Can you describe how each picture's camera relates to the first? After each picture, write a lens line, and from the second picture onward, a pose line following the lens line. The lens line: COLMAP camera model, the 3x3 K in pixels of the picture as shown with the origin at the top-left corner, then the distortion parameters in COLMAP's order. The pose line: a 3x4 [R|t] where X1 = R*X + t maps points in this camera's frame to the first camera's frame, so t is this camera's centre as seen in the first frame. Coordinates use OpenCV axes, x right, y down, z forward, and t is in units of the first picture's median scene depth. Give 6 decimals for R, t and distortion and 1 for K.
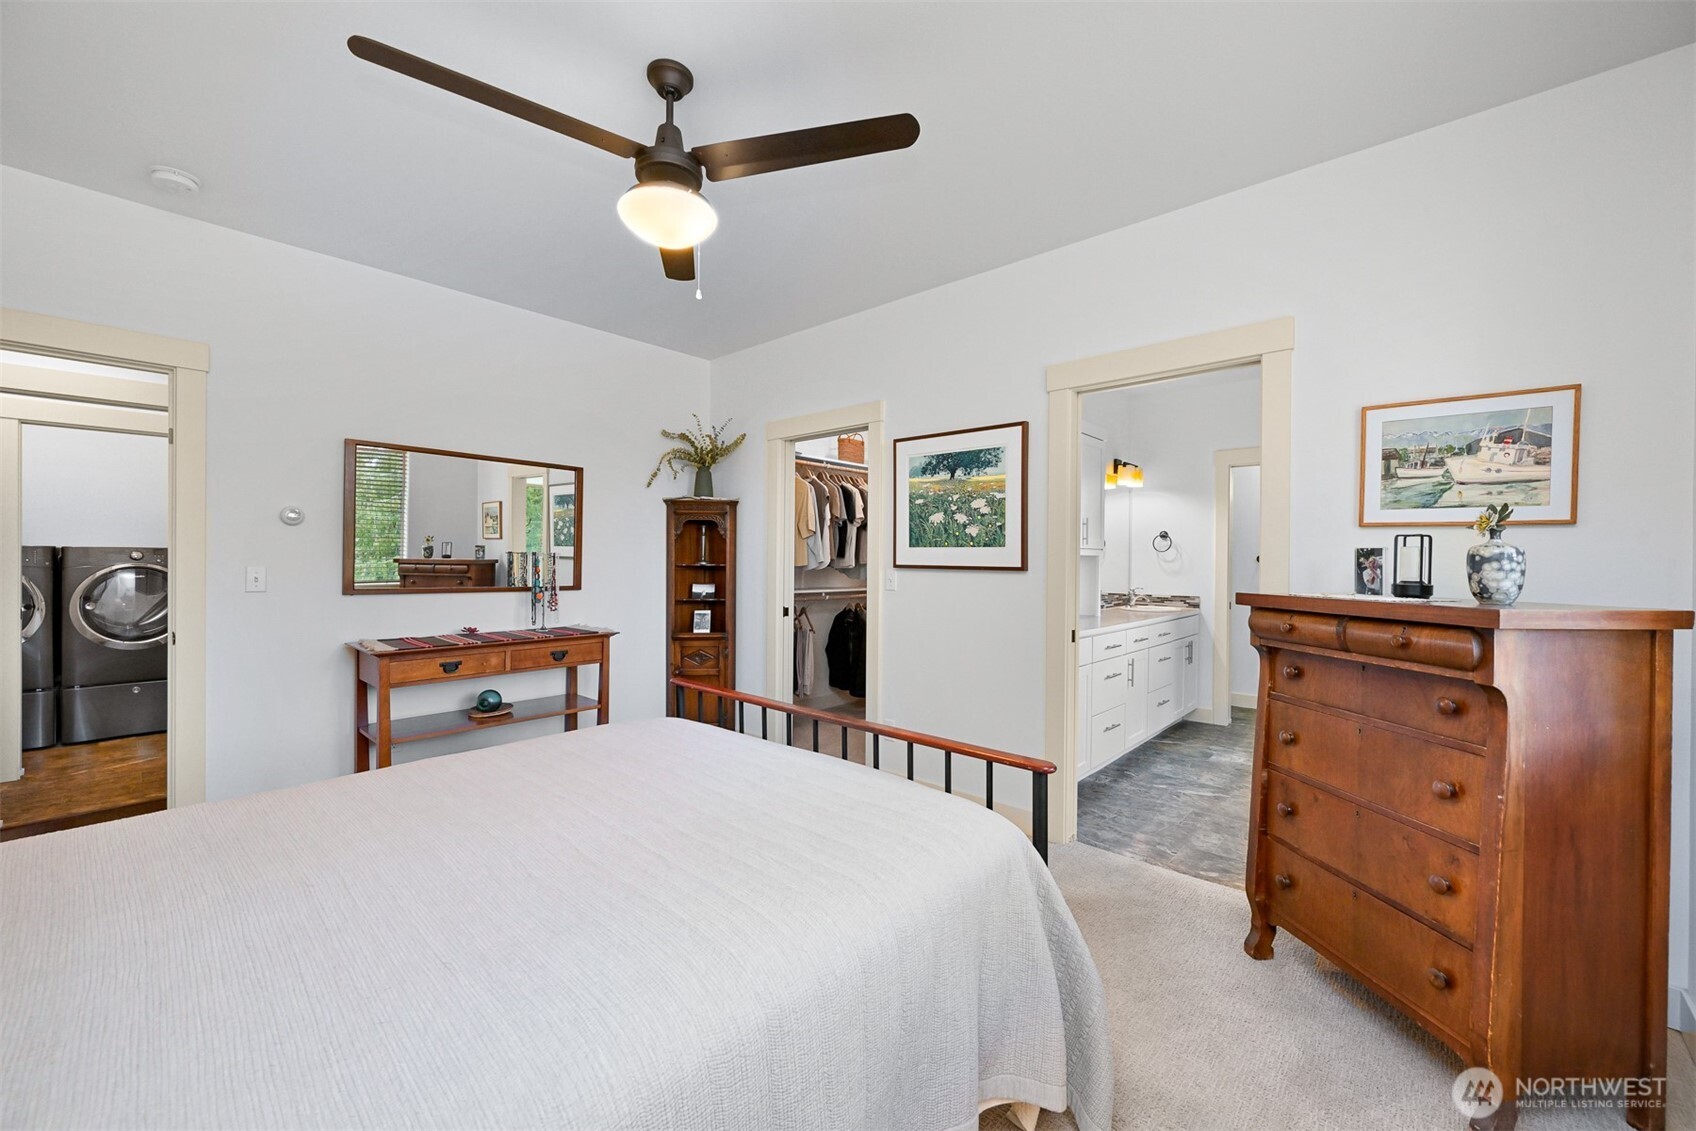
lens RADIAL K [[656.0, 0, 854.9], [0, 656.0, 567.6], [0, 0, 1]] dist [-0.011911, -0.000179]
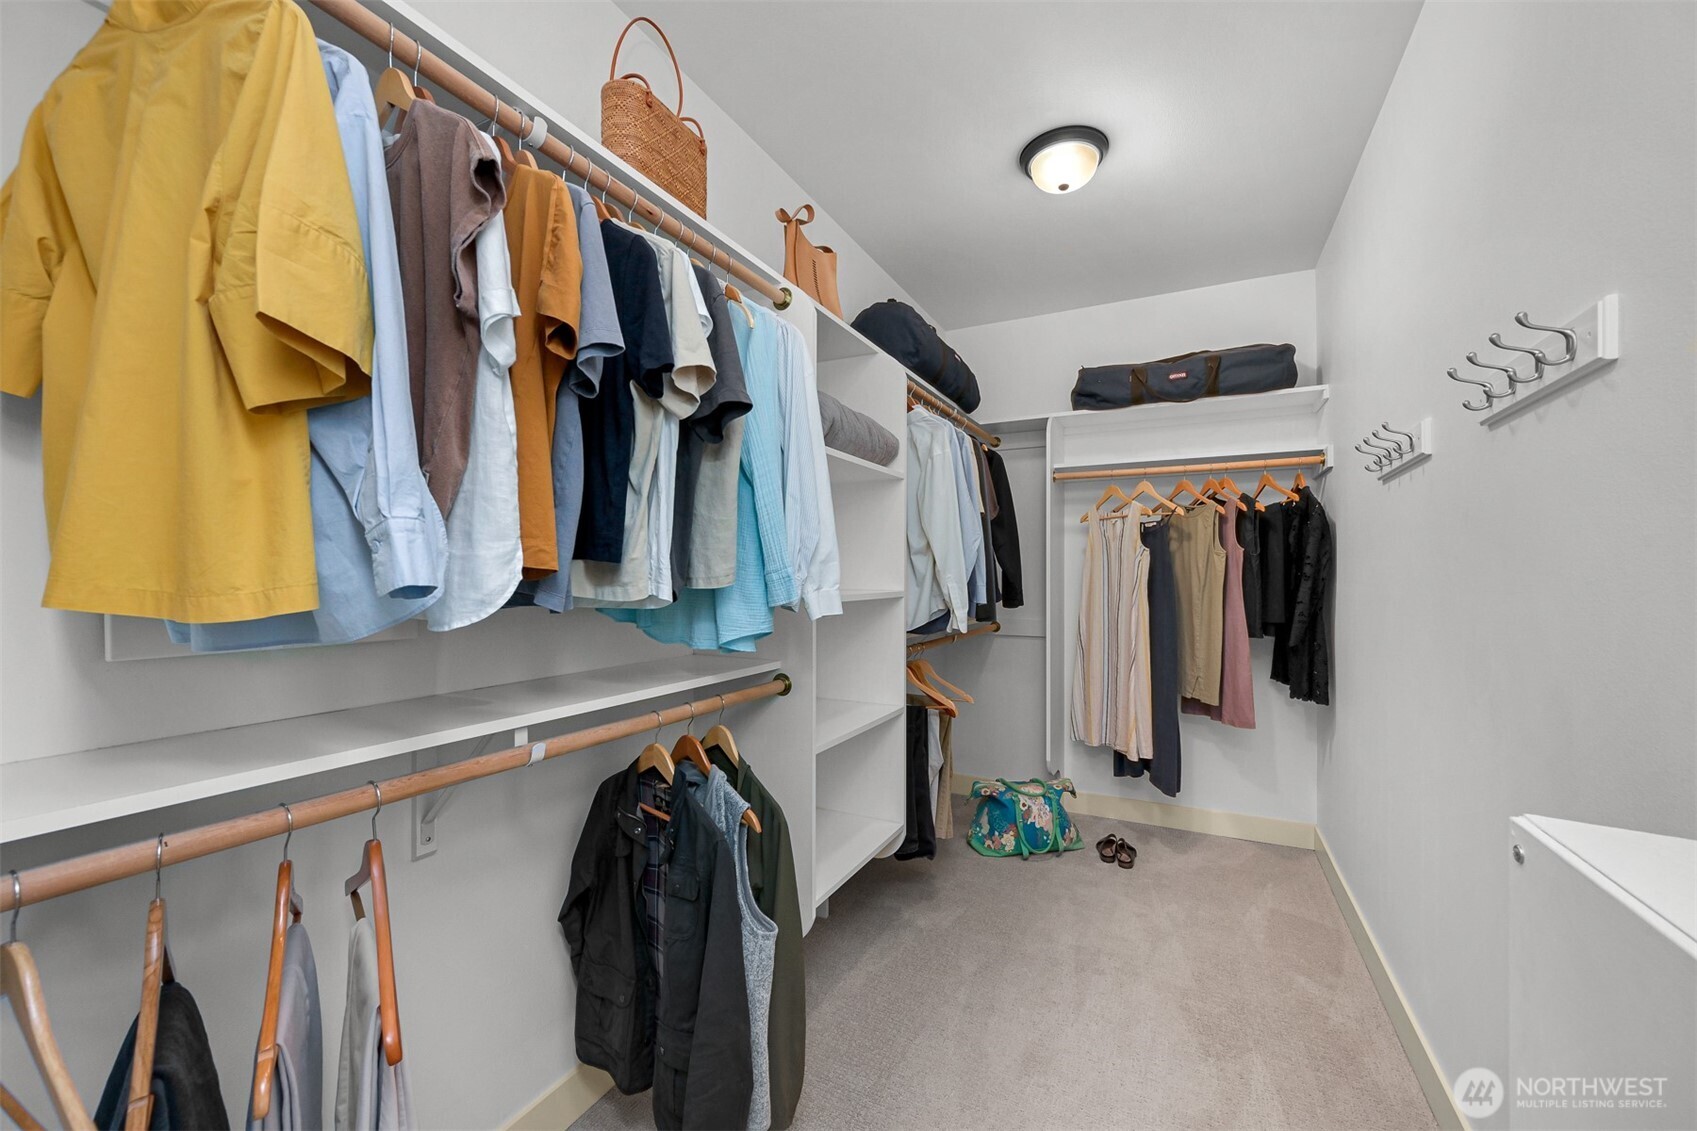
lens RADIAL K [[669.4, 0, 852.5], [0, 669.4, 568.4], [0, 0, 1]] dist [0.000202, -0.000218]
pose [[0.966709, -0.006664, 0.255791, 0.001903], [0.010565, 0.999848, -0.013879, -0.015810], [-0.255659, 0.016120, 0.966633, 1.191413]]
